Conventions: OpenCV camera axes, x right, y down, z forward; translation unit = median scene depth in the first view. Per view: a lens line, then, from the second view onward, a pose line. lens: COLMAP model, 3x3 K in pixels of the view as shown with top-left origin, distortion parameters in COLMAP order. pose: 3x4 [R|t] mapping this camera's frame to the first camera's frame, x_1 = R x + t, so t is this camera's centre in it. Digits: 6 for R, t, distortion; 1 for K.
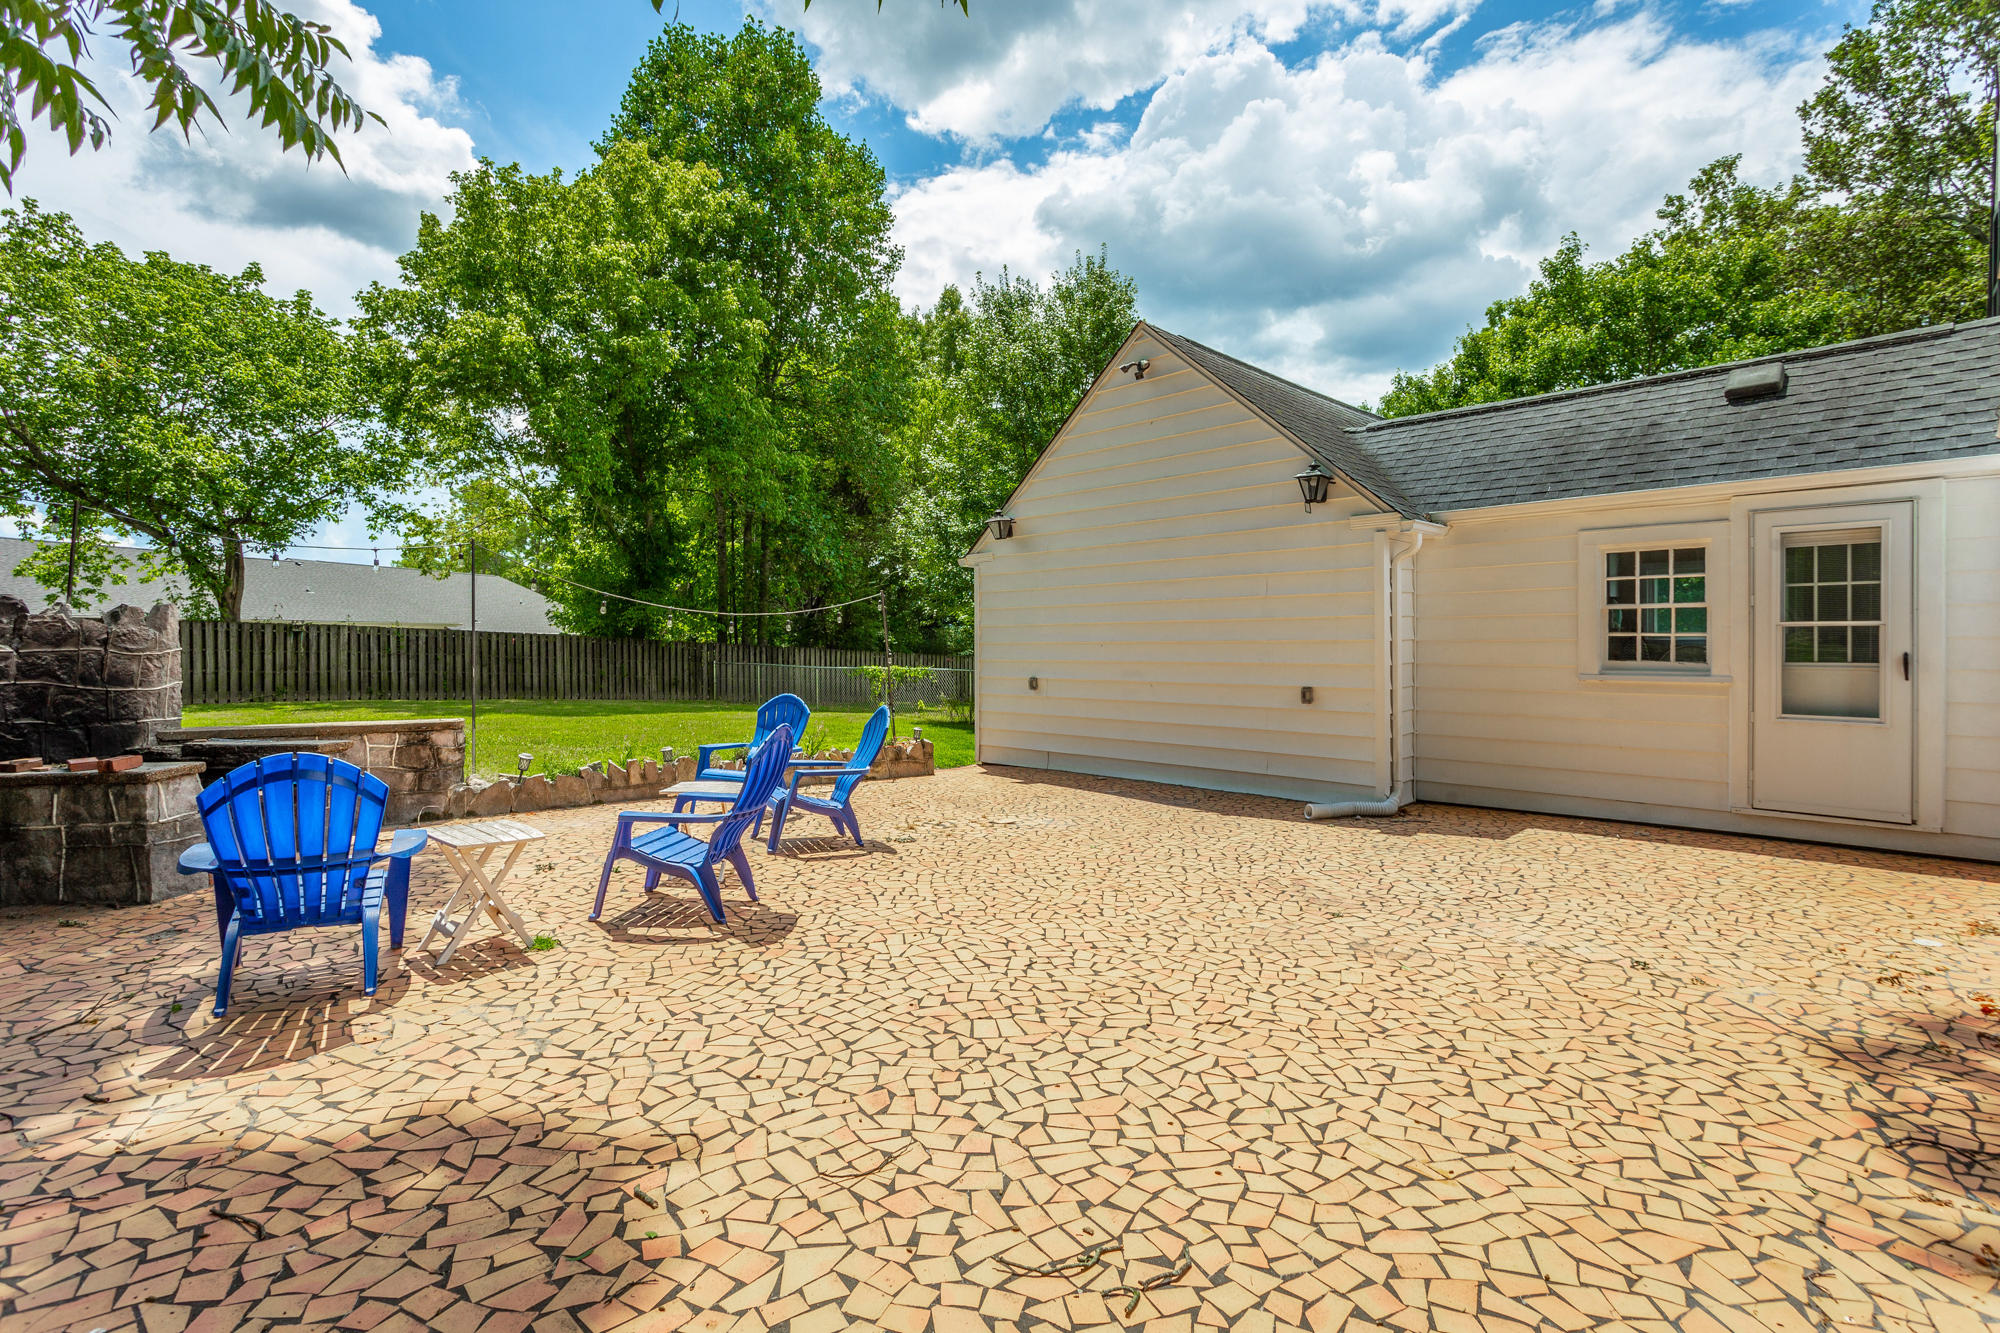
lens RADIAL K [[938.7, 0, 999.0], [0, 938.7, 652.1], [0, 0, 1]] dist [-0.000270, 0.000224]
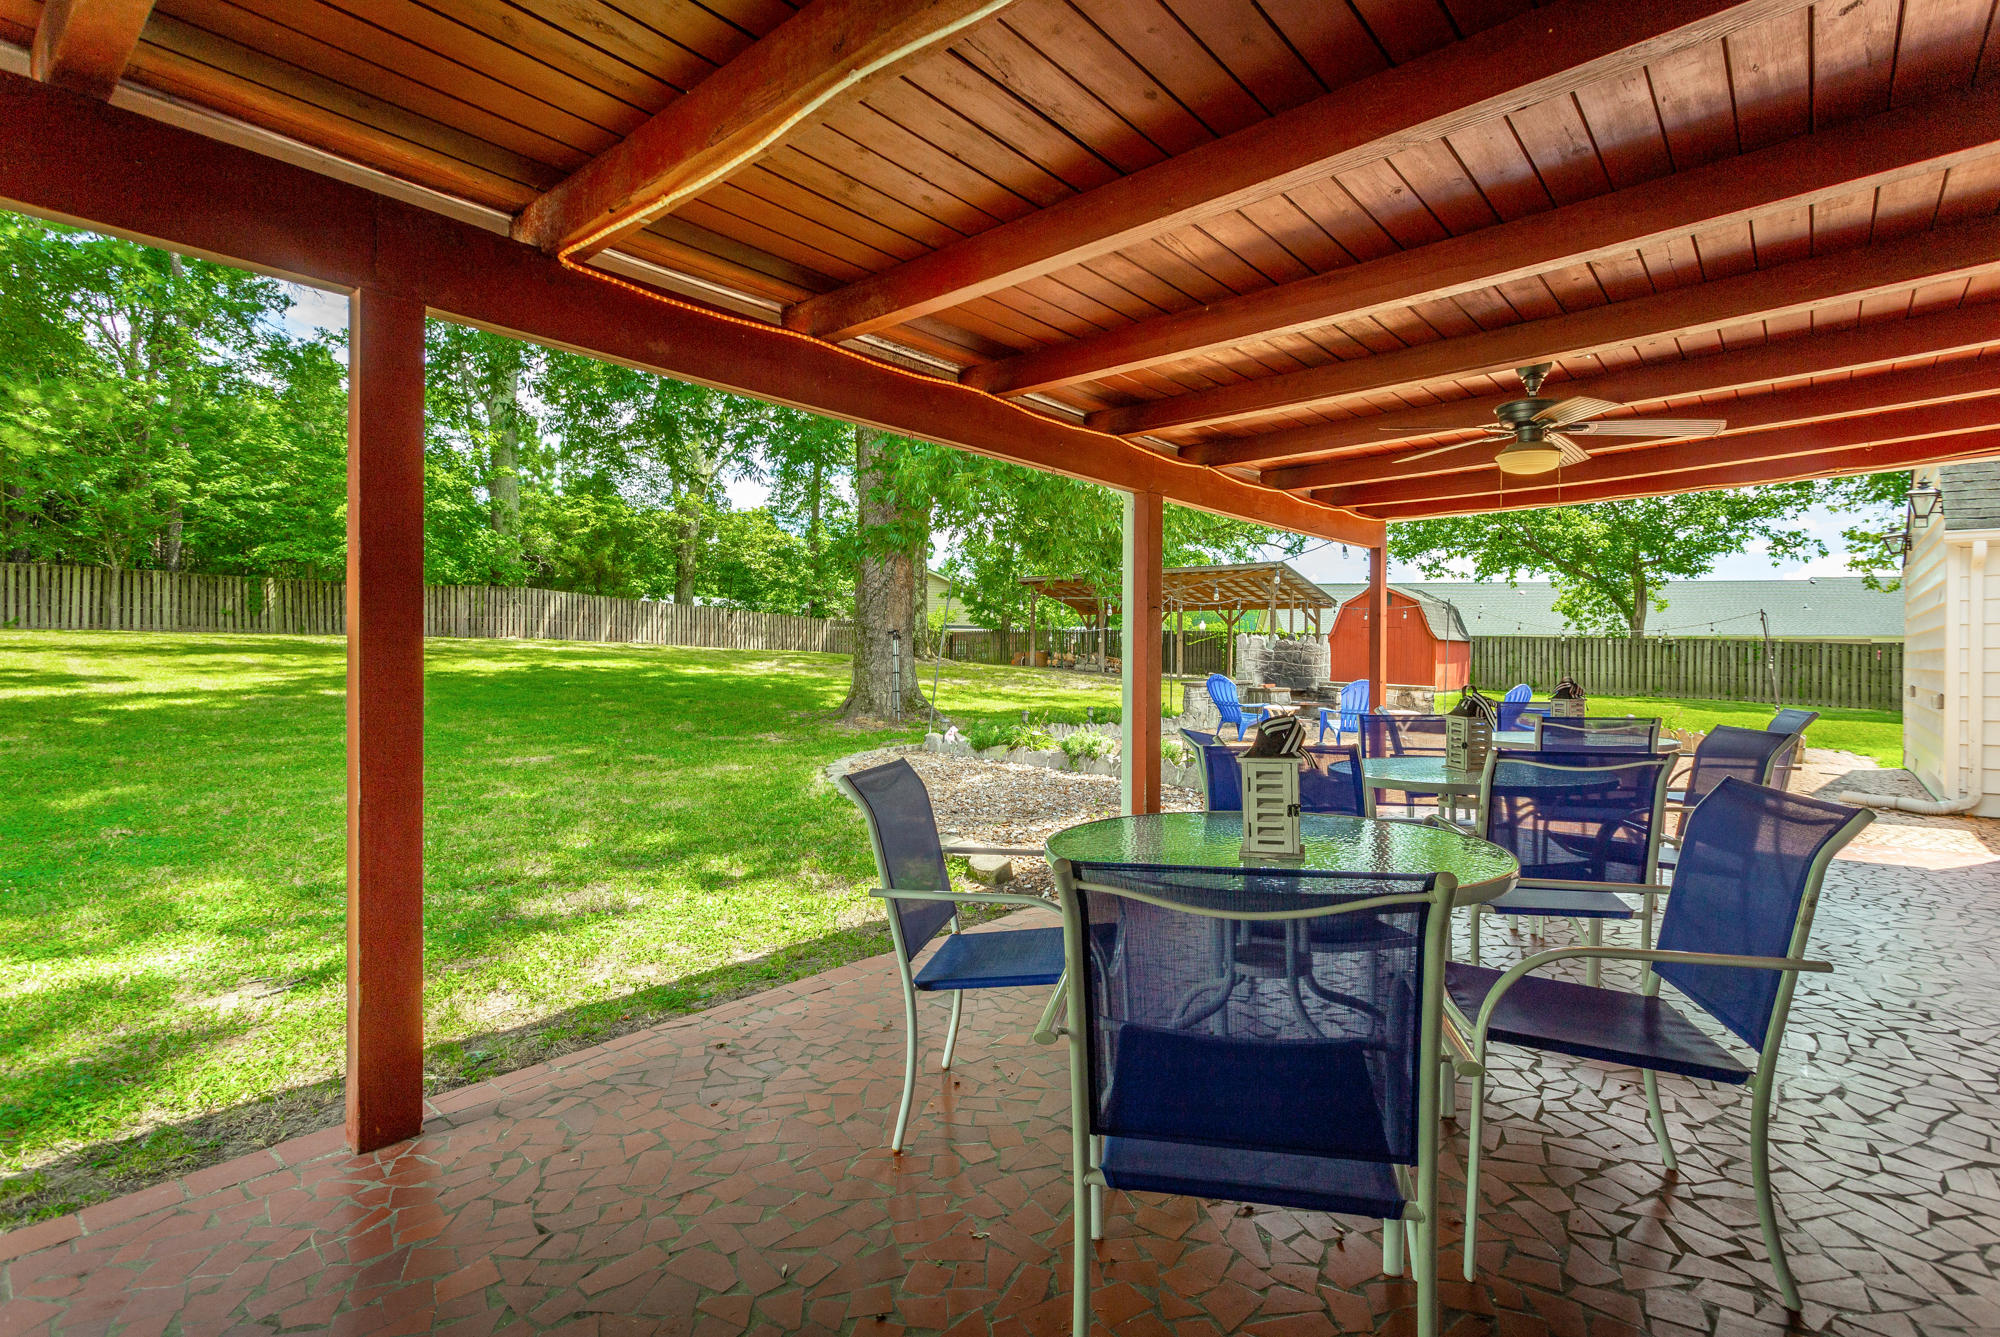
lens RADIAL K [[914.3, 0, 1016.9], [0, 914.3, 671.2], [0, 0, 1]] dist [0.001121, 0.000270]
pose [[0.095814, 0.022723, -0.995140, 0.442100], [-0.016932, 0.999632, 0.021195, 0.003182], [0.995255, 0.014819, 0.096163, -0.036915]]
